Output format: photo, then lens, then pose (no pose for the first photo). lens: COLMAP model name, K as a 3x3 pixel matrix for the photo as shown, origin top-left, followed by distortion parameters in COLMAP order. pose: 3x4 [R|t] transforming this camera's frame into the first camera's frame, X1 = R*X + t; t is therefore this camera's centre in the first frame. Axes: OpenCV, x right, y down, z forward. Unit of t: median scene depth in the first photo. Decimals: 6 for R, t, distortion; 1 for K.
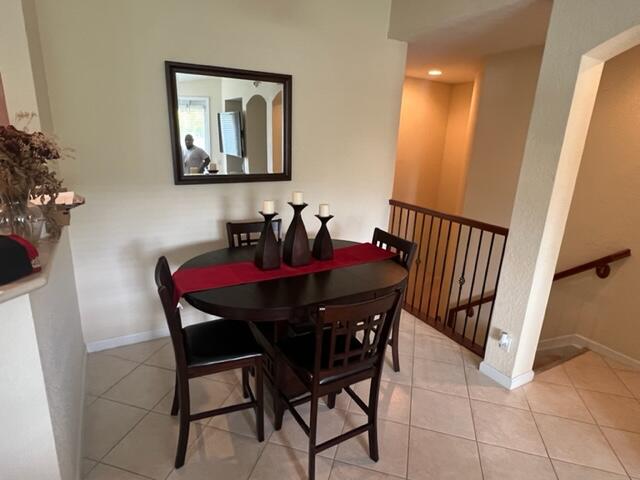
lens RADIAL K [[371.5, 0, 321.0], [0, 371.5, 244.4], [0, 0, 1]] dist [-0.007354, 0.004548]
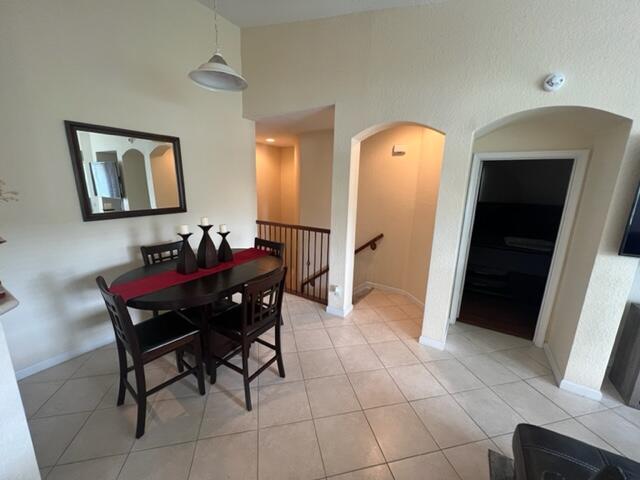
lens RADIAL K [[256.2, 0, 322.3], [0, 256.2, 240.3], [0, 0, 1]] dist [-0.002323, 0.000284]
pose [[0.878348, -0.121485, 0.462327, -0.109065], [0.145391, 0.989240, -0.016279, 0.026062], [-0.455375, 0.081517, 0.886560, -0.084078]]
